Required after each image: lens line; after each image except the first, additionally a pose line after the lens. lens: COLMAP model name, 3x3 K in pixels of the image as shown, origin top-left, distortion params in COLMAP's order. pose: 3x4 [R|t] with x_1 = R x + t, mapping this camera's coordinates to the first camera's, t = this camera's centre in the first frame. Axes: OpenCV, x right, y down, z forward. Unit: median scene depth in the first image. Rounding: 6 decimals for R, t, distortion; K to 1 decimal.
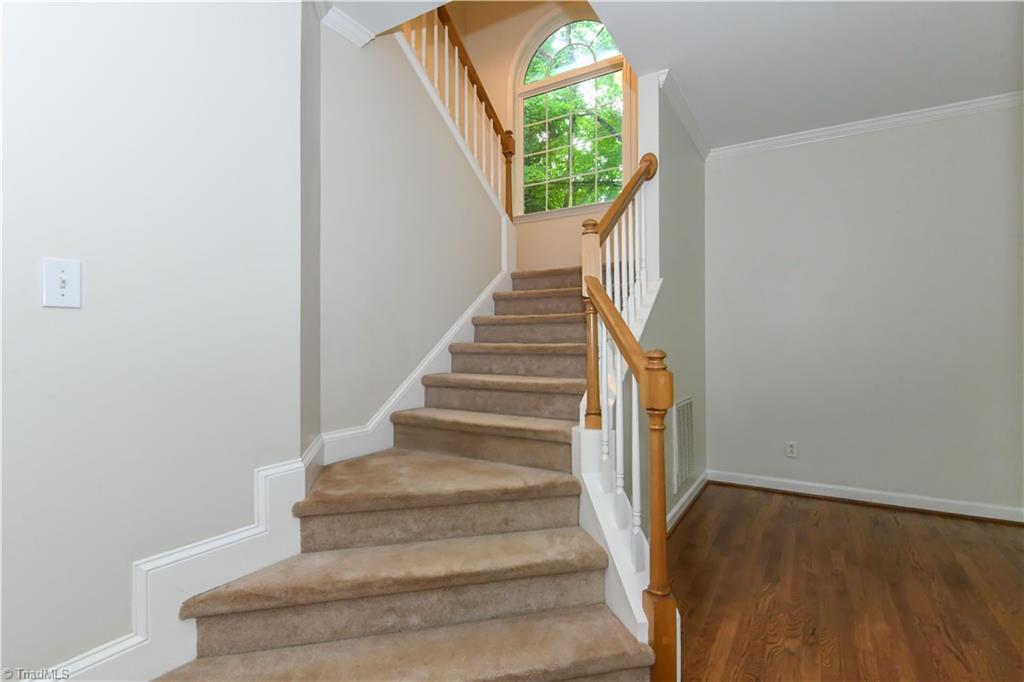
lens RADIAL K [[495.7, 0, 512.5], [0, 495.7, 336.0], [0, 0, 1]] dist [0.009218, -0.007839]
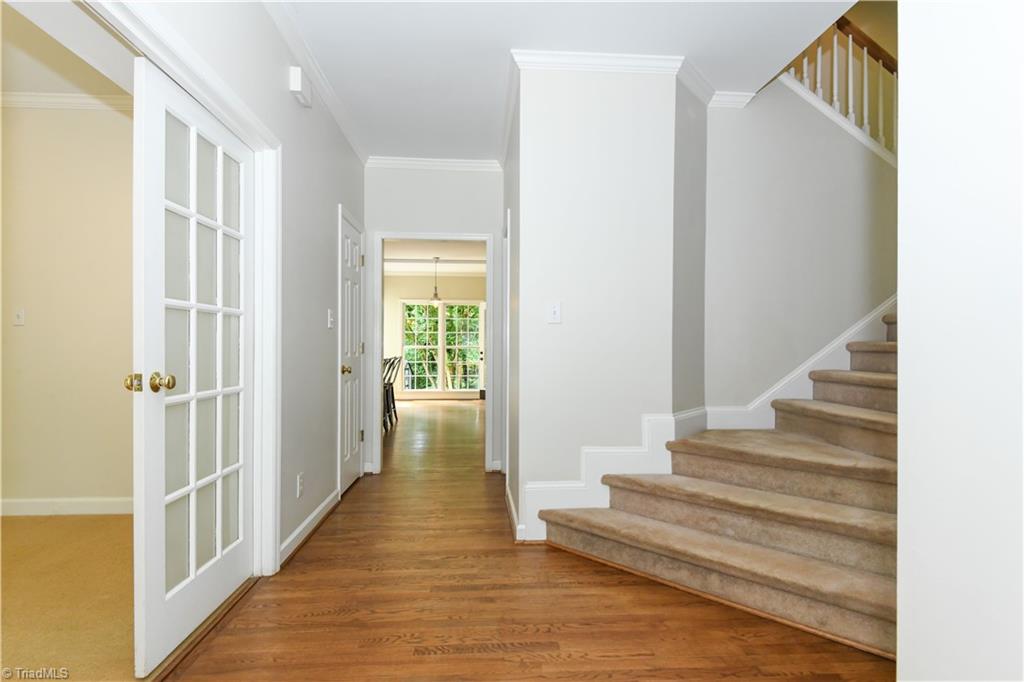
lens RADIAL K [[495.7, 0, 509.2], [0, 495.7, 340.2], [0, 0, 1]] dist [0.009218, -0.007839]
pose [[0.585113, 0.000511, -0.810952, 0.506718], [0.003928, 0.999986, 0.003465, 0.007832], [0.810943, -0.005213, 0.585103, -0.305759]]
